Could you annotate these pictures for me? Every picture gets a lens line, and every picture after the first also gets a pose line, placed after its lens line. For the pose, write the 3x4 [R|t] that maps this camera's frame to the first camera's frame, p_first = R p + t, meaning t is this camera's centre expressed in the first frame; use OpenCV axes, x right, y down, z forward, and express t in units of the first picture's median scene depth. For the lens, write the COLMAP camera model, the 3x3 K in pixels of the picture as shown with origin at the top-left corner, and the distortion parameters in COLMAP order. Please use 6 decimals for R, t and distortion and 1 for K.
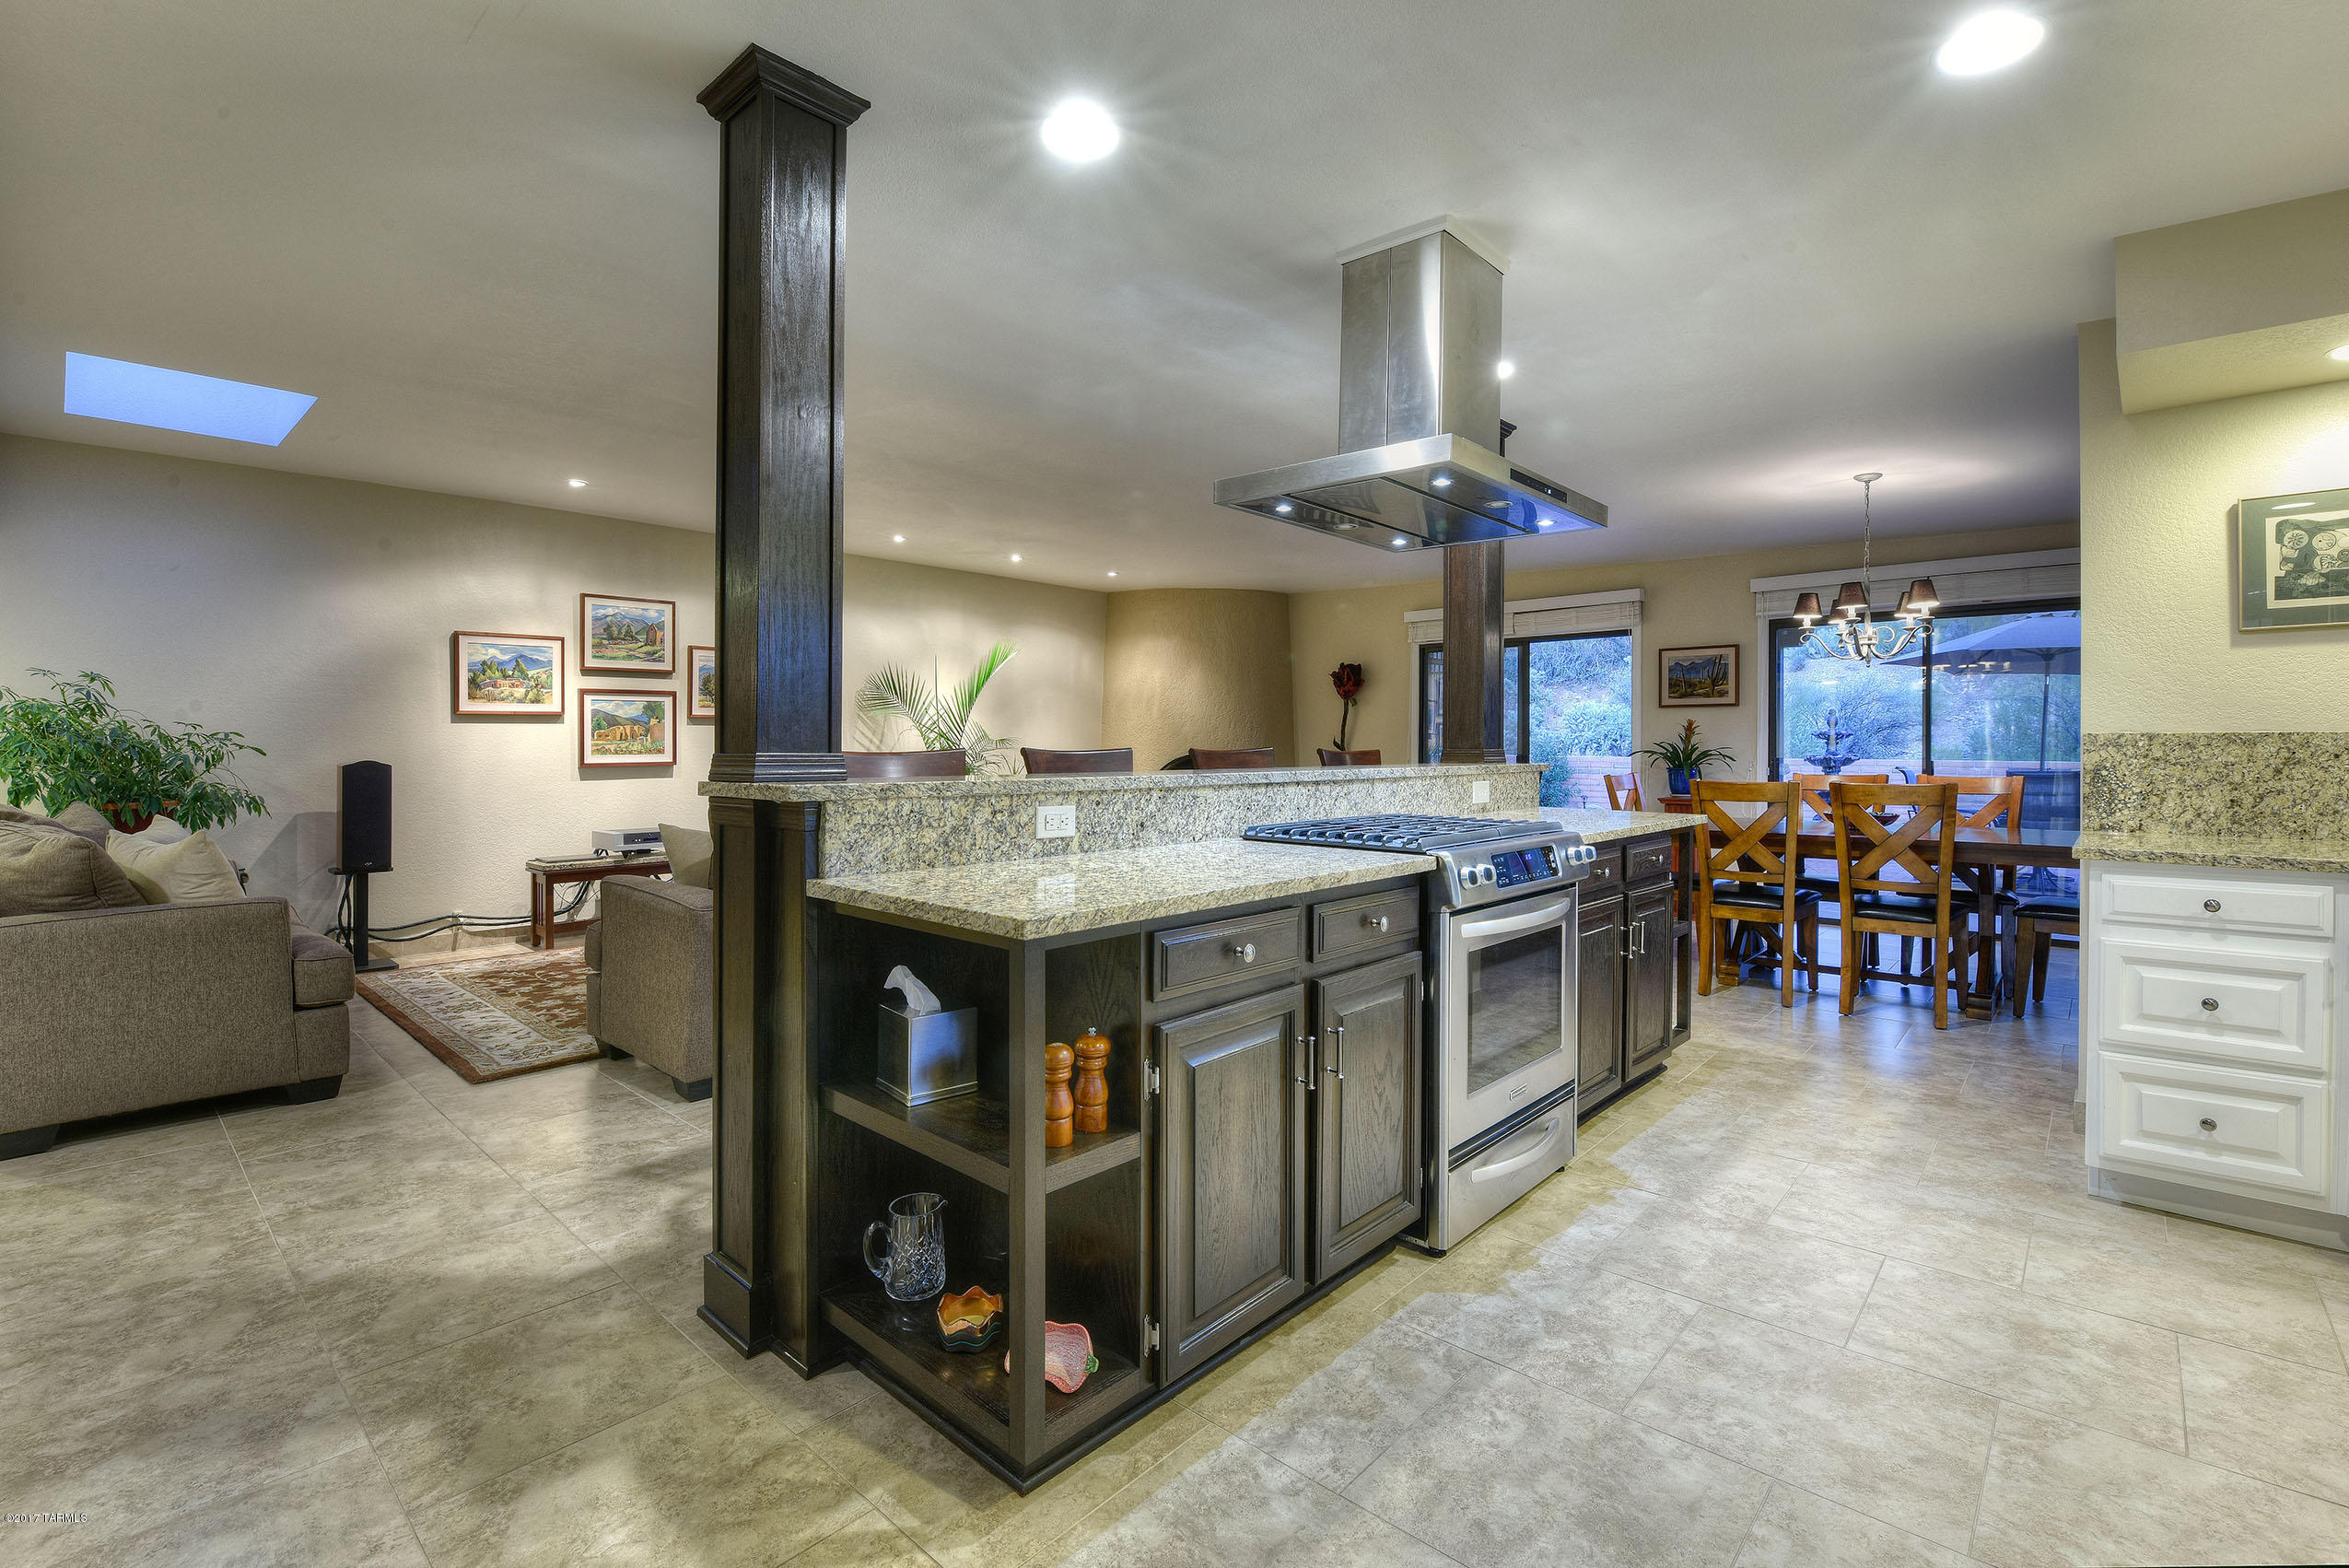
lens RADIAL K [[1036.9, 0, 1188.9], [0, 1036.9, 756.3], [0, 0, 1]] dist [-0.002522, -0.009454]
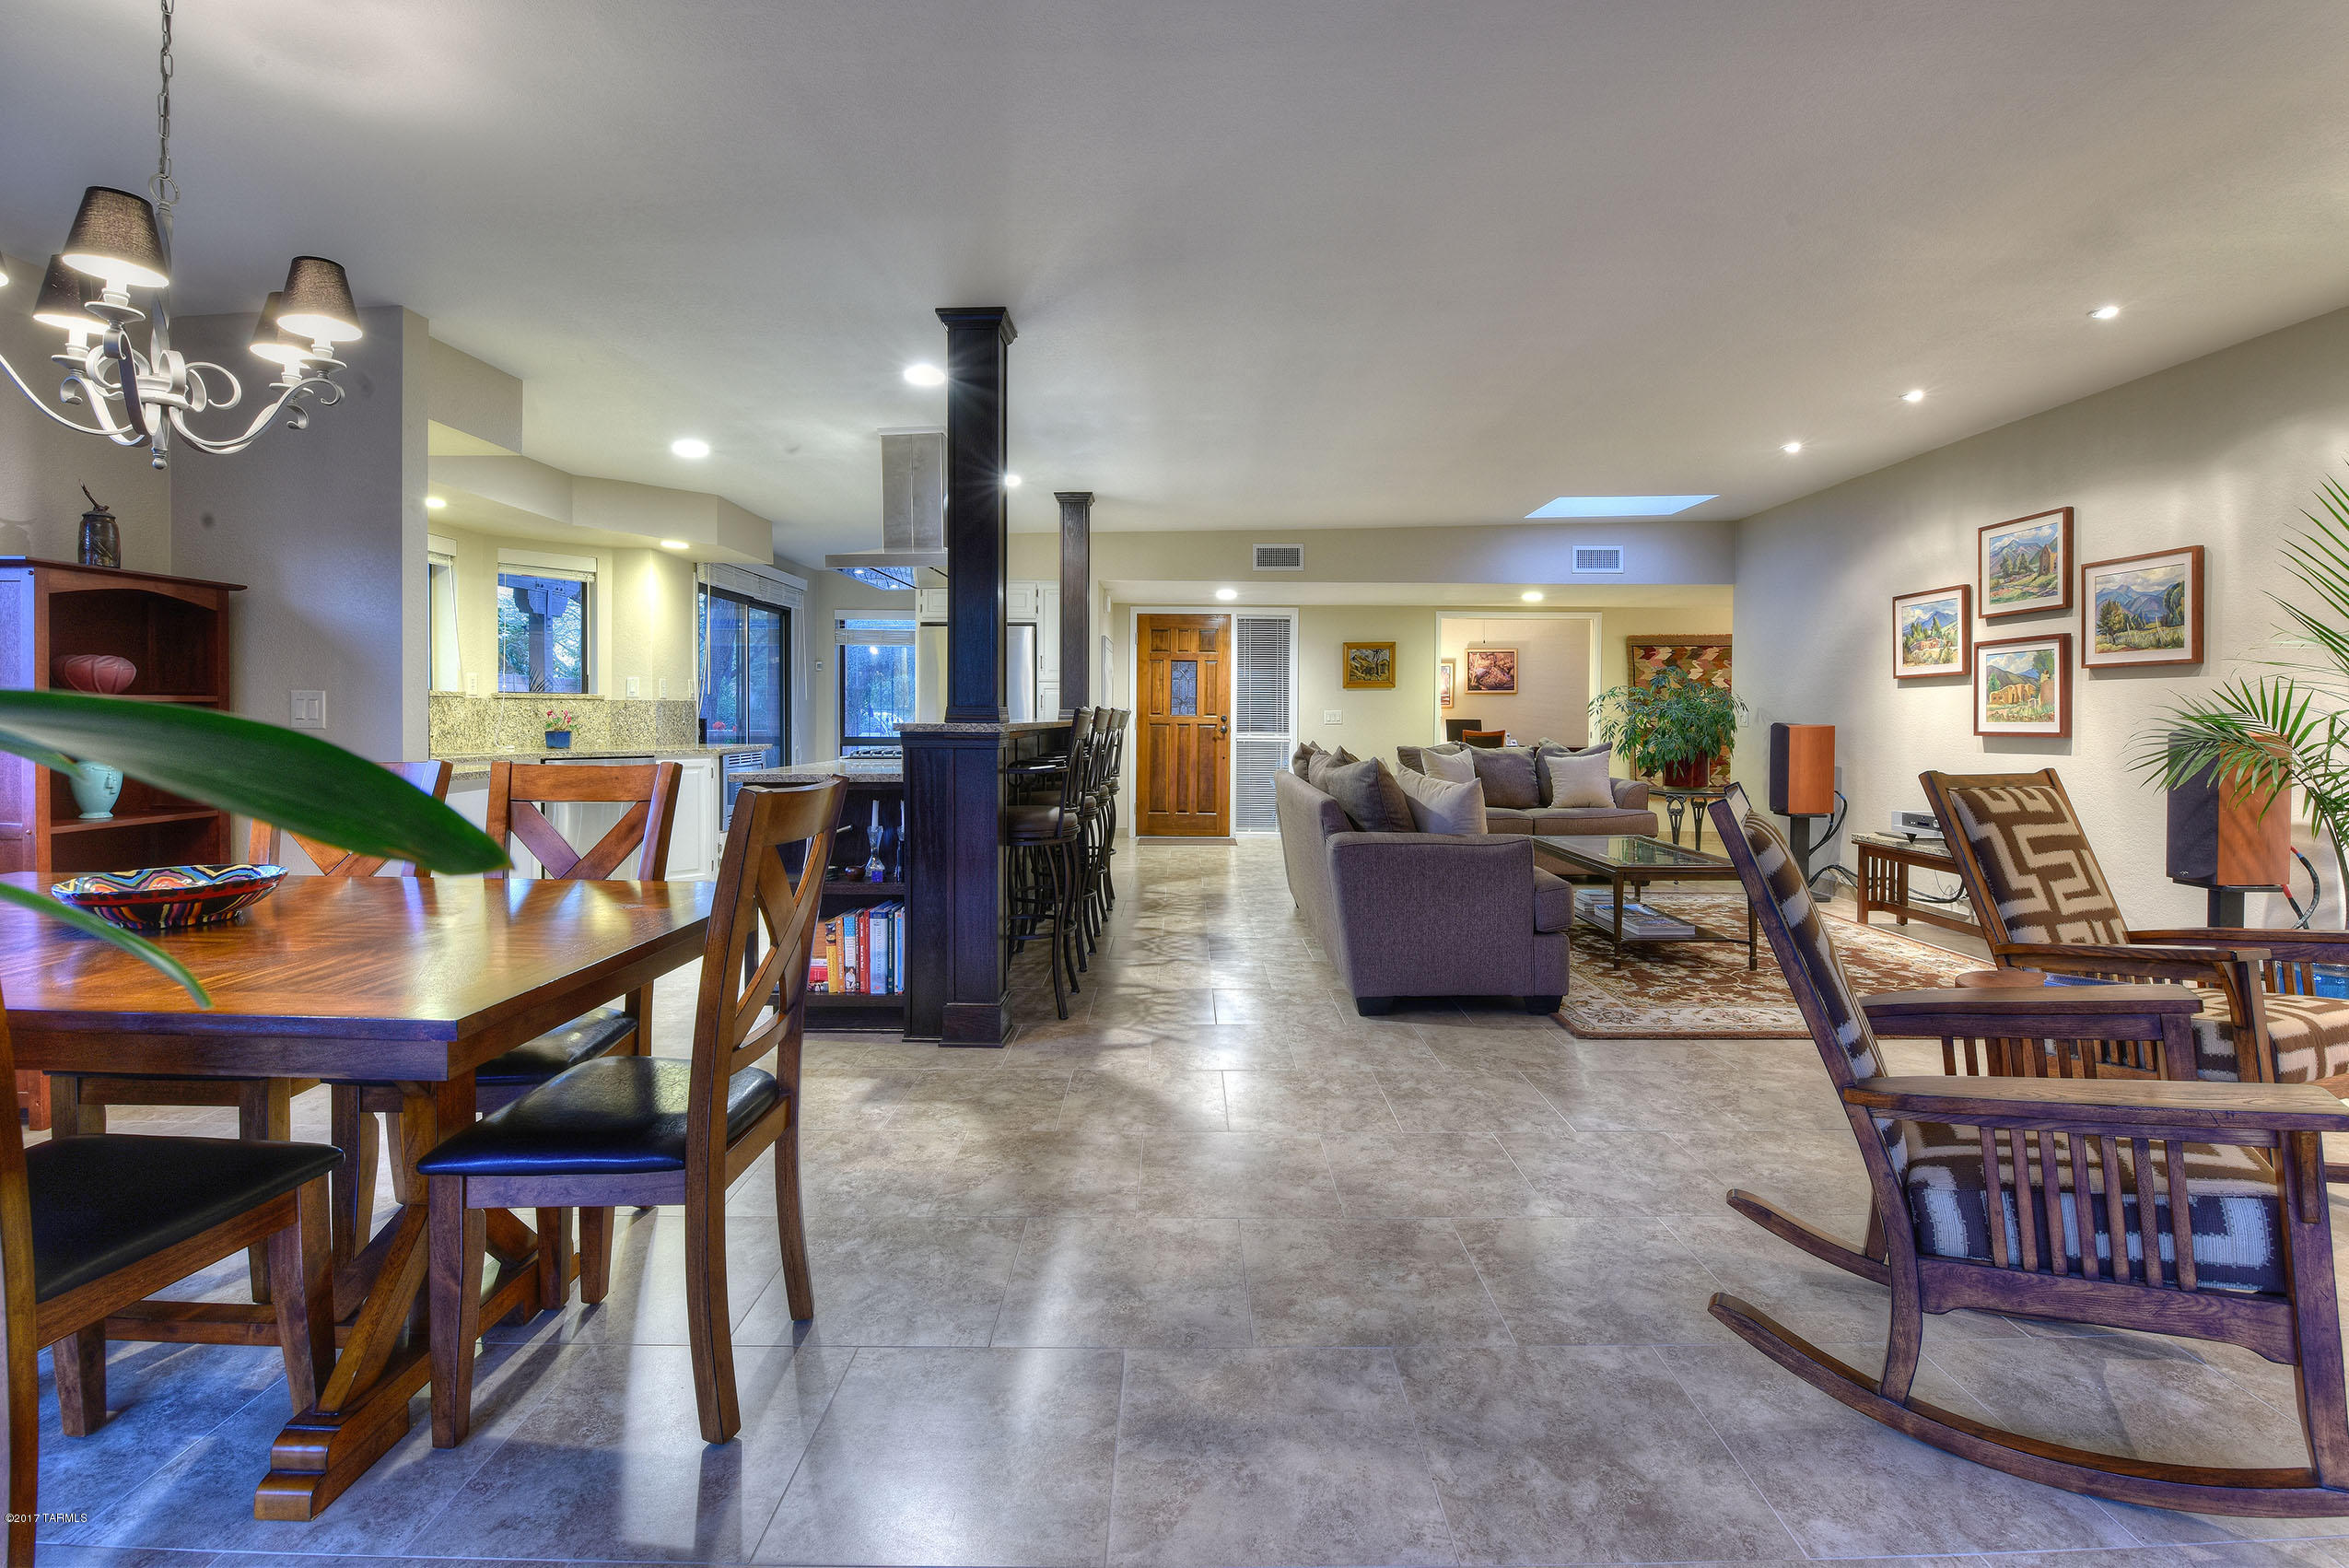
lens RADIAL K [[1102.7, 0, 1176.2], [0, 1102.7, 748.2], [0, 0, 1]] dist [-0.001420, -0.019308]
pose [[-0.755132, 0.016775, -0.655359, 1.123408], [-0.011738, 0.999166, 0.039100, -0.015952], [0.655468, 0.037218, -0.754305, 2.891322]]
